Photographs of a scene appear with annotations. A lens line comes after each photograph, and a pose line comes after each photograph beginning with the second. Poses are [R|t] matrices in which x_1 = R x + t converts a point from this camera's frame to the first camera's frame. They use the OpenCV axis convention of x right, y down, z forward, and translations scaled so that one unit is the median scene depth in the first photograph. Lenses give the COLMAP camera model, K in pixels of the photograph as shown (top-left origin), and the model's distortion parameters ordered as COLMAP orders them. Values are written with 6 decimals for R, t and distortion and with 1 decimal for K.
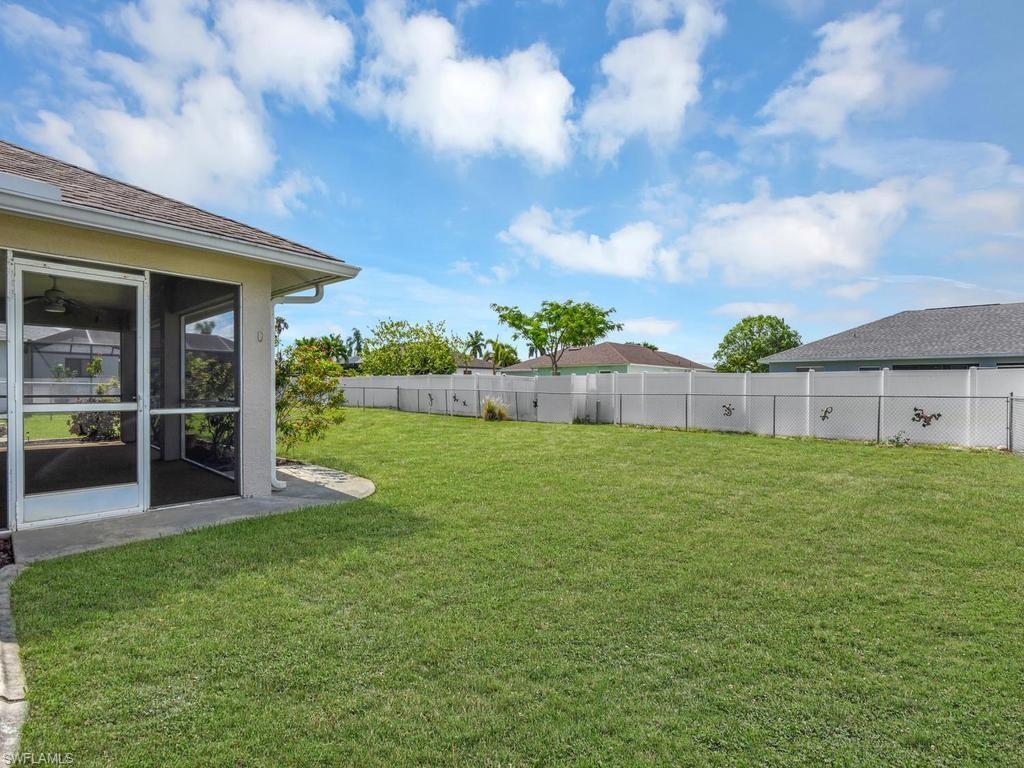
lens RADIAL K [[465.9, 0, 520.1], [0, 465.9, 386.3], [0, 0, 1]] dist [0.002712, -0.000299]
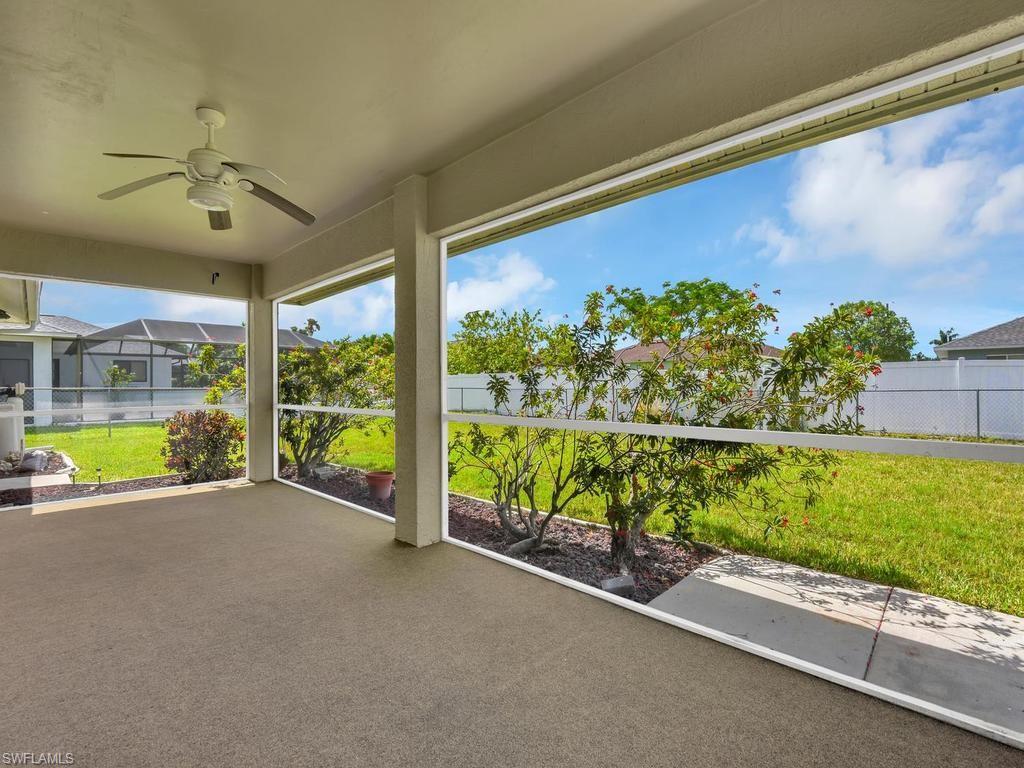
lens RADIAL K [[465.9, 0, 520.1], [0, 465.9, 386.3], [0, 0, 1]] dist [0.002712, -0.000299]
pose [[0.999413, -0.018825, -0.028617, -0.204345], [0.018798, 0.999823, -0.001213, 0.000334], [0.028635, 0.000674, 0.999590, 0.170074]]
